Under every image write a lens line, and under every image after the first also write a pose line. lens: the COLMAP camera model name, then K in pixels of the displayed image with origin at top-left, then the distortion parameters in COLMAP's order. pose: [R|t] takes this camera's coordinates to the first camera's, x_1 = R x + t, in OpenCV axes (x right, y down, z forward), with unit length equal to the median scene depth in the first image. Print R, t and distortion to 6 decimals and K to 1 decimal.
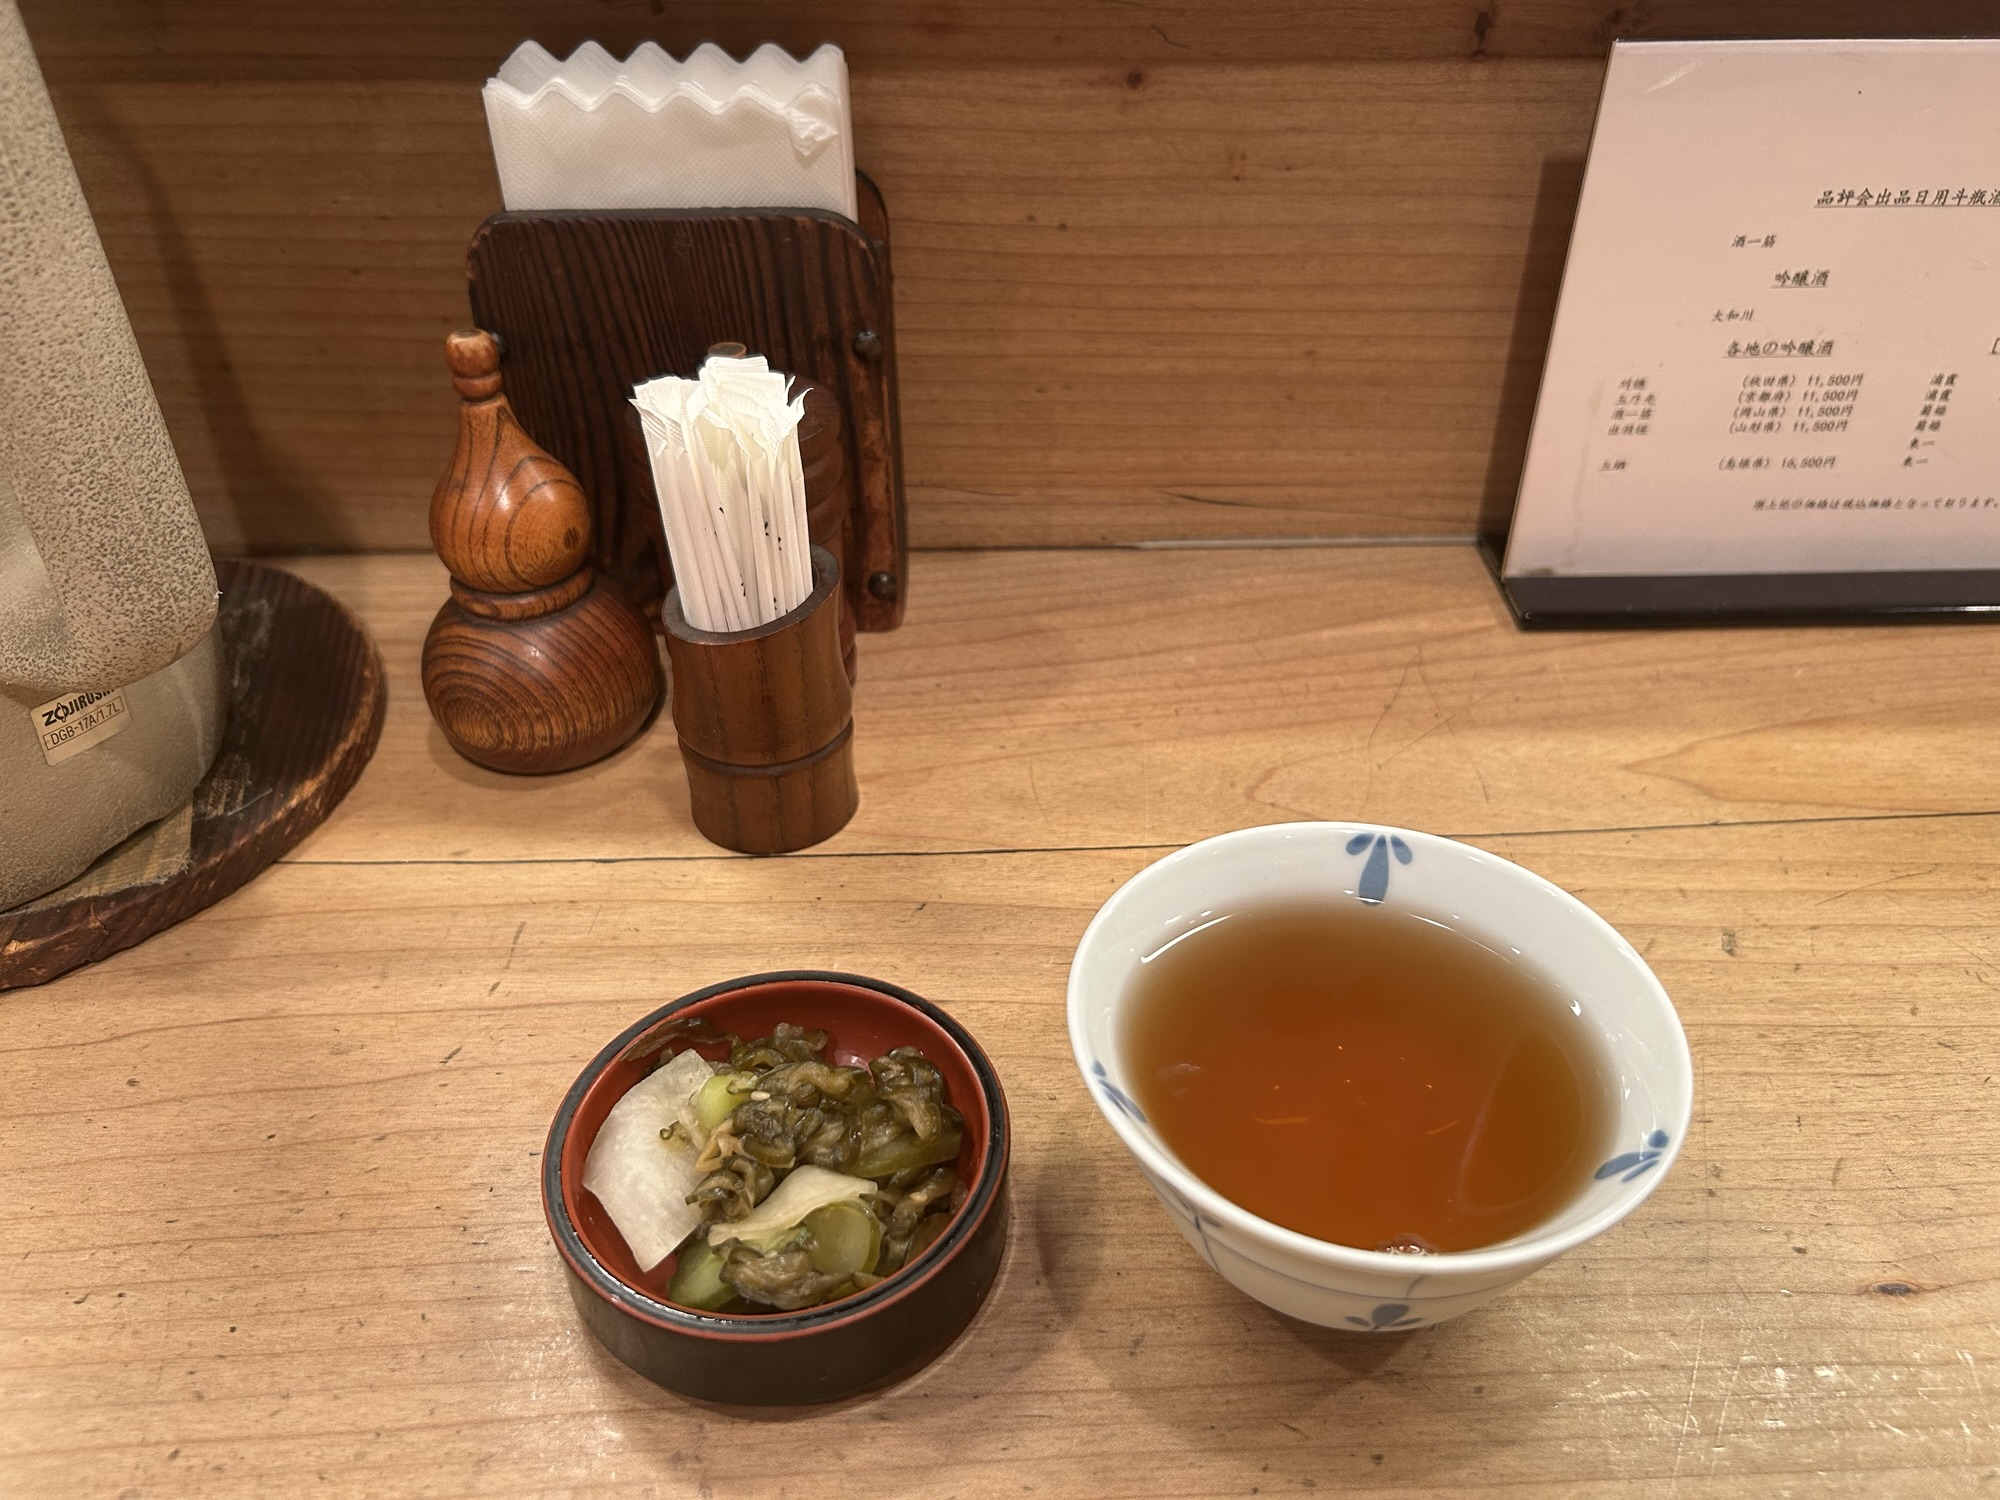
lens RADIAL K [[1603.6, 0, 1000.0], [0, 1603.6, 750.0], [0, 0, 1]] dist [-0.004202, -0.055849]
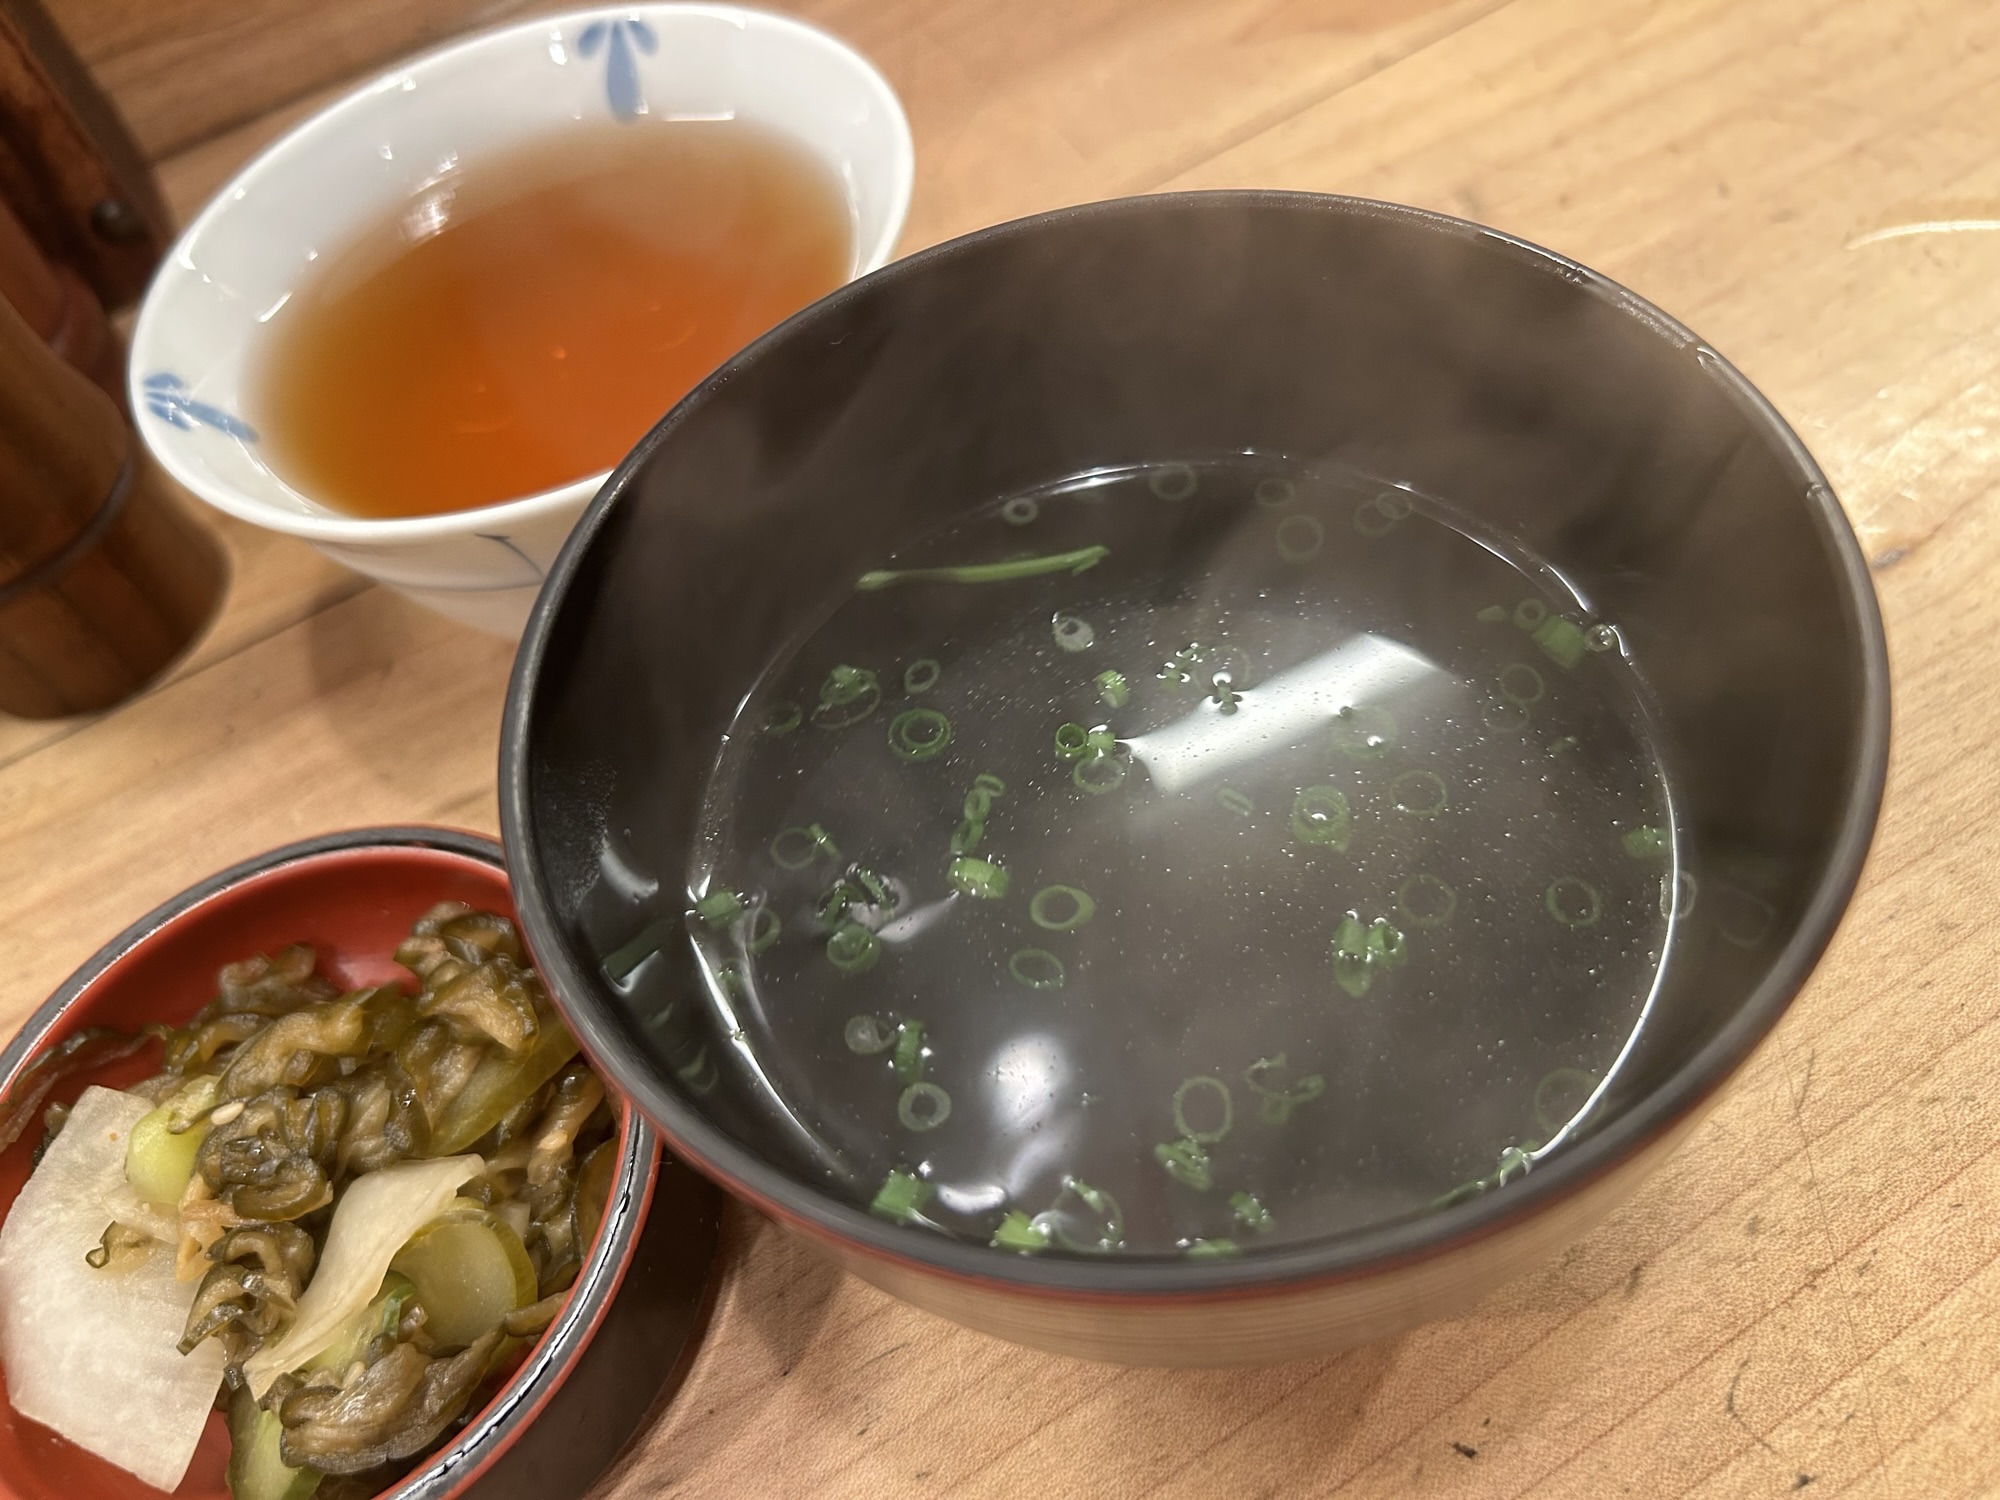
lens RADIAL K [[1528.2, 0, 1000.0], [0, 1528.2, 750.0], [0, 0, 1]] dist [0.003087, 0.003304]
pose [[0.877897, -0.456775, 0.143711, 0.076983], [0.398871, 0.863617, 0.308330, 0.043902], [-0.264948, -0.213360, 0.940362, 0.440457]]
